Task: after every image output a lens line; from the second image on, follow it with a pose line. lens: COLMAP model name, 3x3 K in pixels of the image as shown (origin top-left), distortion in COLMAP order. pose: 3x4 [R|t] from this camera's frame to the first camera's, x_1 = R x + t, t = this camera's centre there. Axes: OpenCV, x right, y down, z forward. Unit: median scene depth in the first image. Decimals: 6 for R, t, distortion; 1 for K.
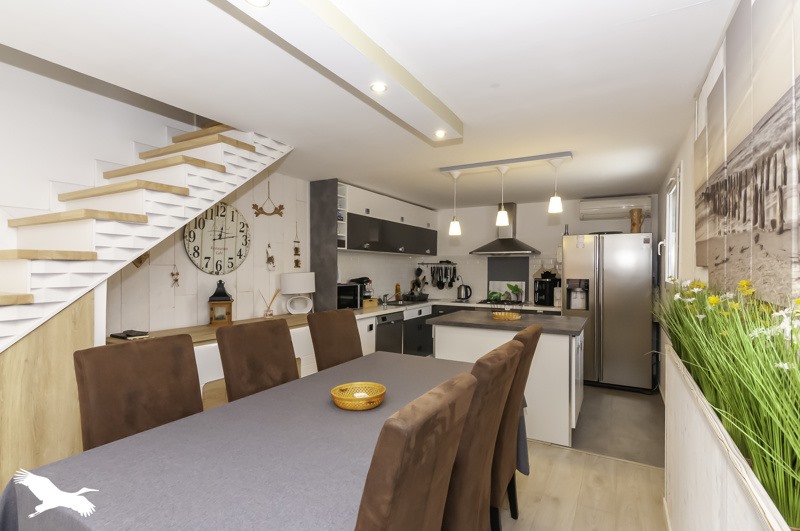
lens RADIAL K [[389.5, 0, 400.0], [0, 389.5, 265.5], [0, 0, 1]] dist [0.000032, -0.000018]
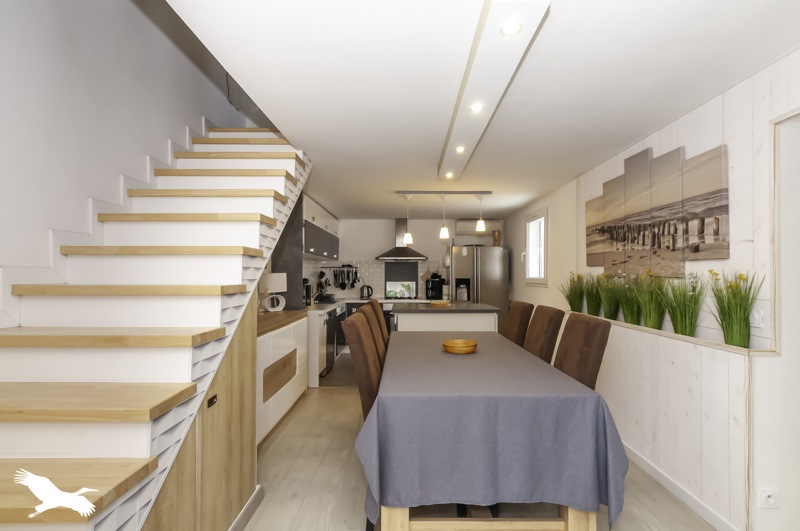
lens RADIAL K [[389.5, 0, 400.0], [0, 389.5, 265.5], [0, 0, 1]] dist [0.000032, -0.000018]
pose [[0.874235, 0.008668, 0.485425, -0.326862], [0.000024, 0.999840, -0.017898, 0.011256], [-0.485503, 0.015659, 0.874095, -0.076219]]
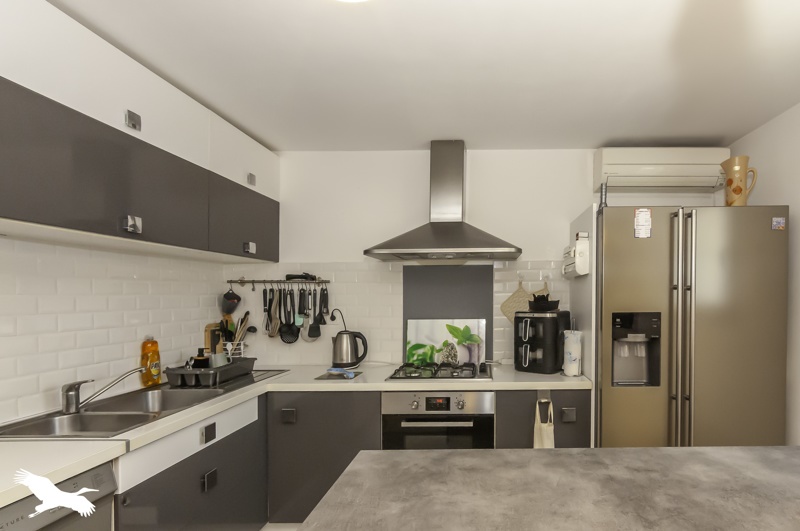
lens RADIAL K [[424.2, 0, 485.3], [0, 424.2, 293.2], [0, 0, 1]] dist [-0.001400, -0.000186]
pose [[0.874321, -0.006819, 0.485301, 0.073838], [0.007758, 0.999970, 0.000074, 0.010296], [-0.485287, 0.003700, 0.874347, 0.545795]]
